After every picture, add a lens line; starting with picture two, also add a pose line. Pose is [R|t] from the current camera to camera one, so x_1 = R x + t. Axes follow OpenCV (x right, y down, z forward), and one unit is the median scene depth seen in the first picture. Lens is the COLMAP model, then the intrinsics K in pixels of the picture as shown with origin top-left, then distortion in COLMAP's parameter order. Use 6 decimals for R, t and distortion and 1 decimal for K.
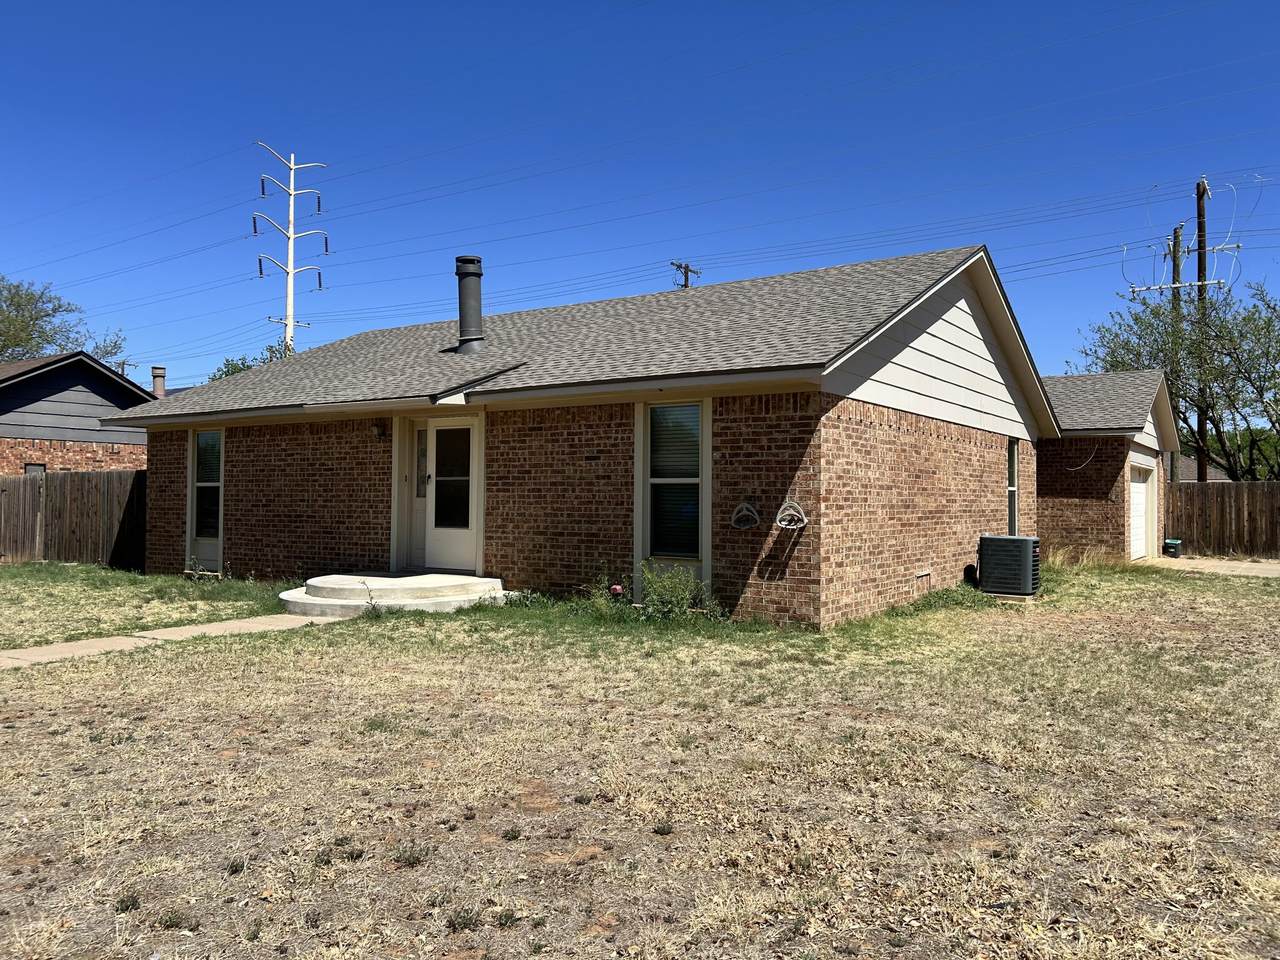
lens RADIAL K [[966.0, 0, 645.3], [0, 966.0, 475.8], [0, 0, 1]] dist [0.050281, -0.026714]
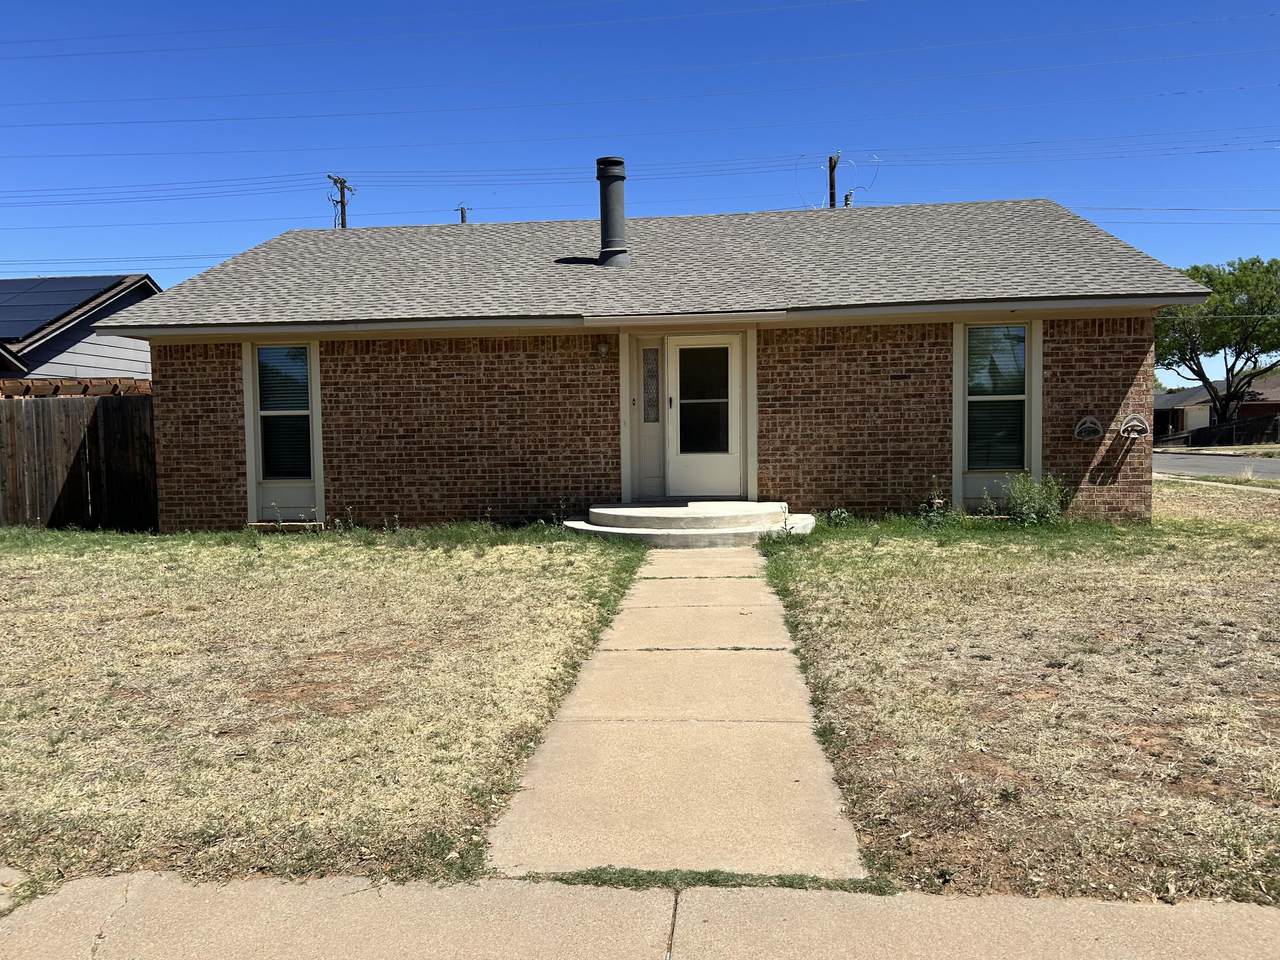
lens RADIAL K [[966.0, 0, 637.4], [0, 966.0, 488.2], [0, 0, 1]] dist [0.050281, -0.026714]
pose [[0.883544, -0.046393, 0.466045, -0.747034], [0.011112, 0.996878, 0.078169, 0.014400], [-0.468217, -0.063887, 0.881301, 0.209420]]
